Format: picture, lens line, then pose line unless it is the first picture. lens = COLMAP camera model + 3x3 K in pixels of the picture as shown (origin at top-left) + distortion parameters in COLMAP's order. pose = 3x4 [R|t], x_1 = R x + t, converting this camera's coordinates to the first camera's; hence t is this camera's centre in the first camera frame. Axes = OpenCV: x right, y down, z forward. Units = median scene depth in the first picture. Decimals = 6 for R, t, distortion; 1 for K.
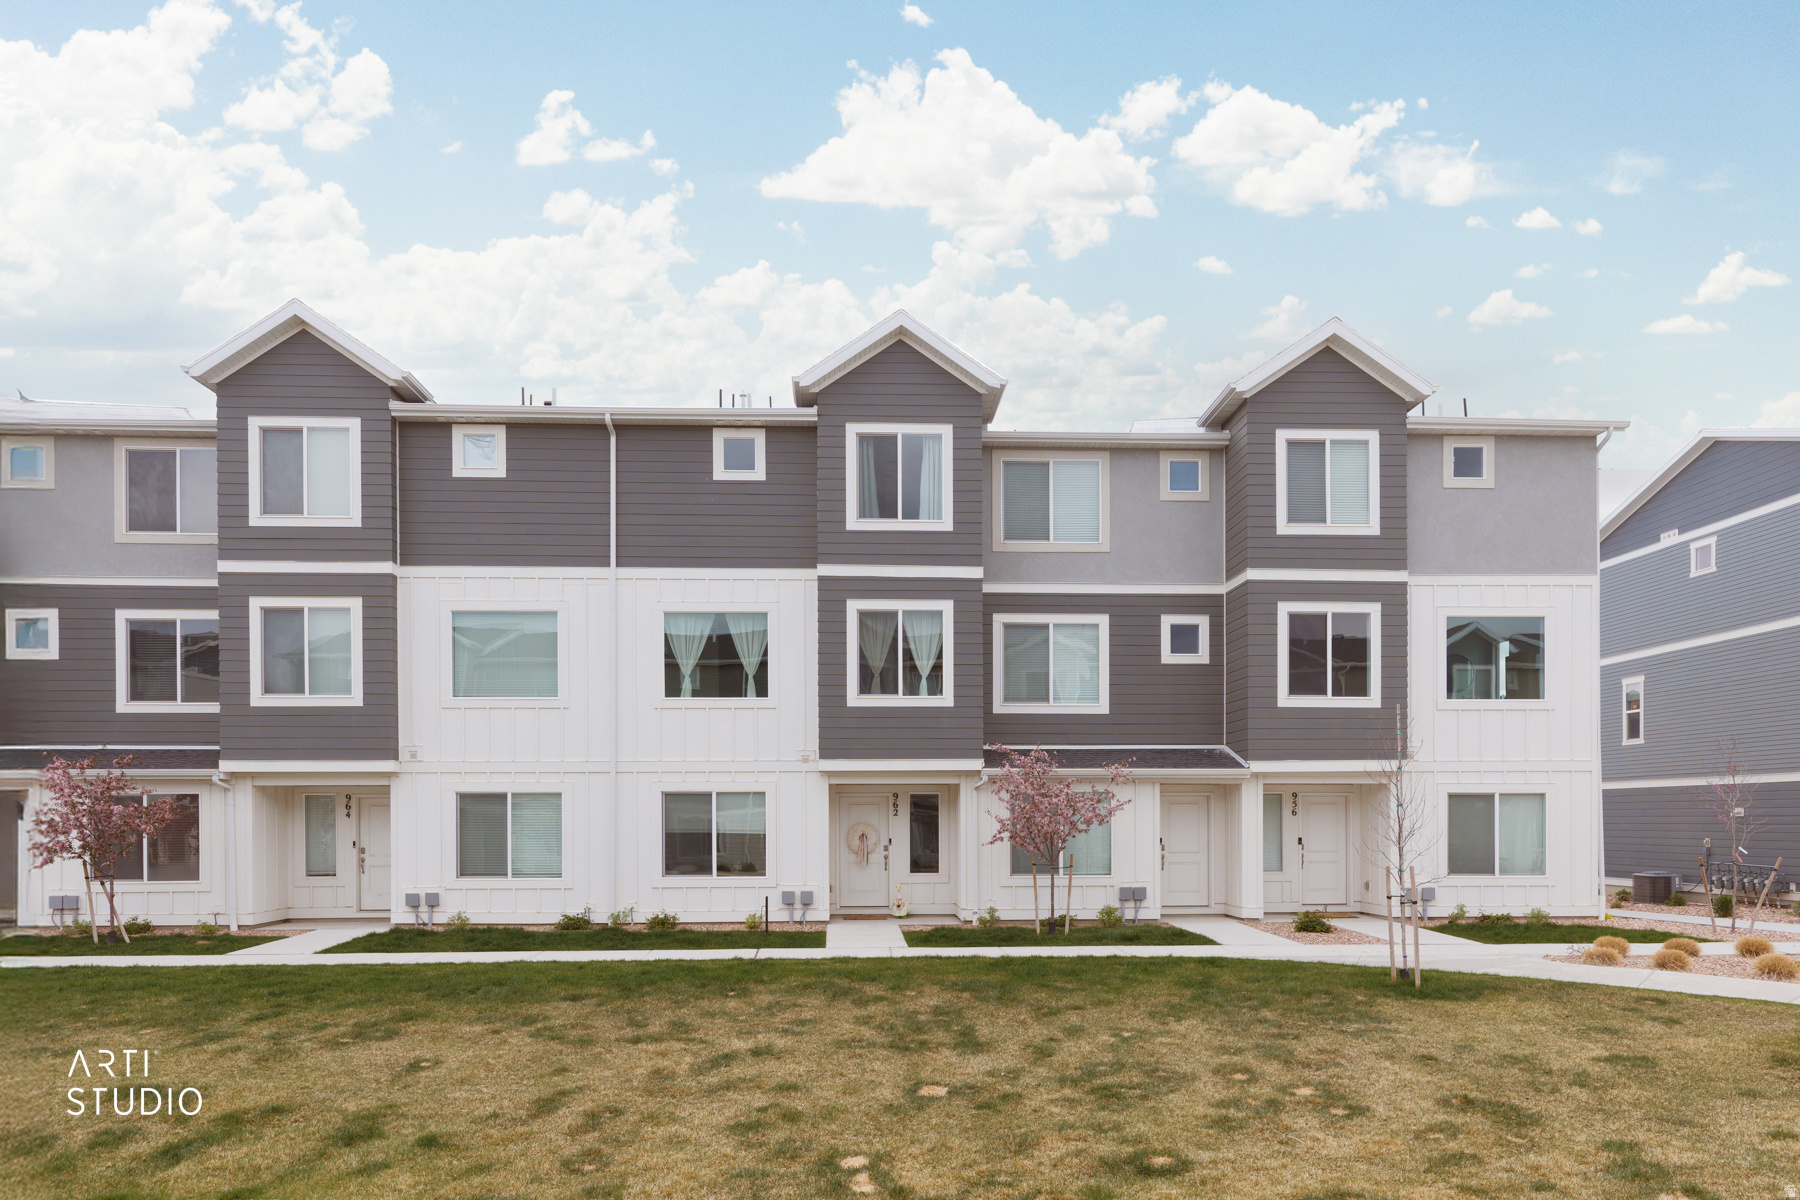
lens RADIAL K [[2415.9, 0, 900.0], [0, 2415.9, 600.0], [0, 0, 1]] dist [0.026042, 0.007989]
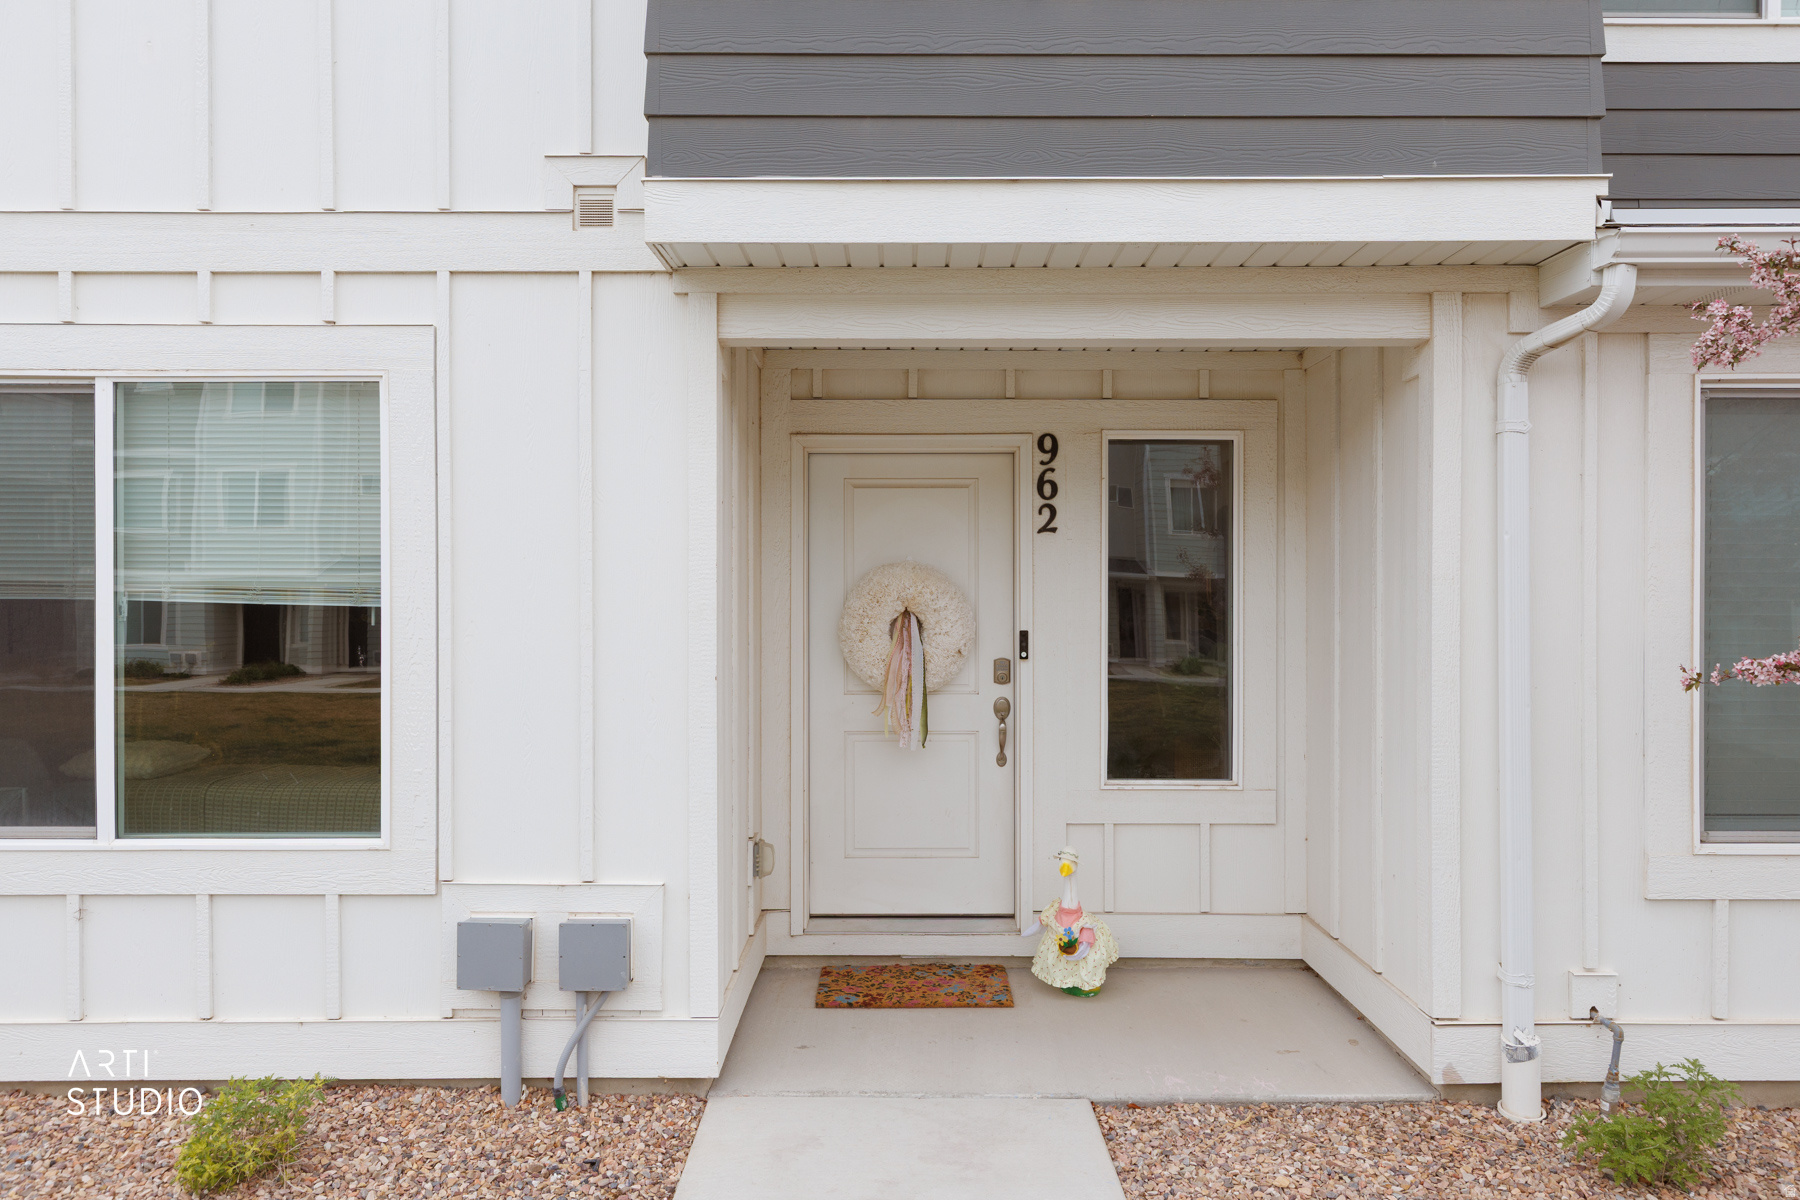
lens RADIAL K [[2415.9, 0, 900.0], [0, 2415.9, 600.0], [0, 0, 1]] dist [0.026042, 0.007989]
pose [[0.999785, -0.002271, -0.020595, -0.011841], [0.003956, 0.996610, 0.082170, 0.081128], [0.020339, -0.082234, 0.996405, 0.813859]]
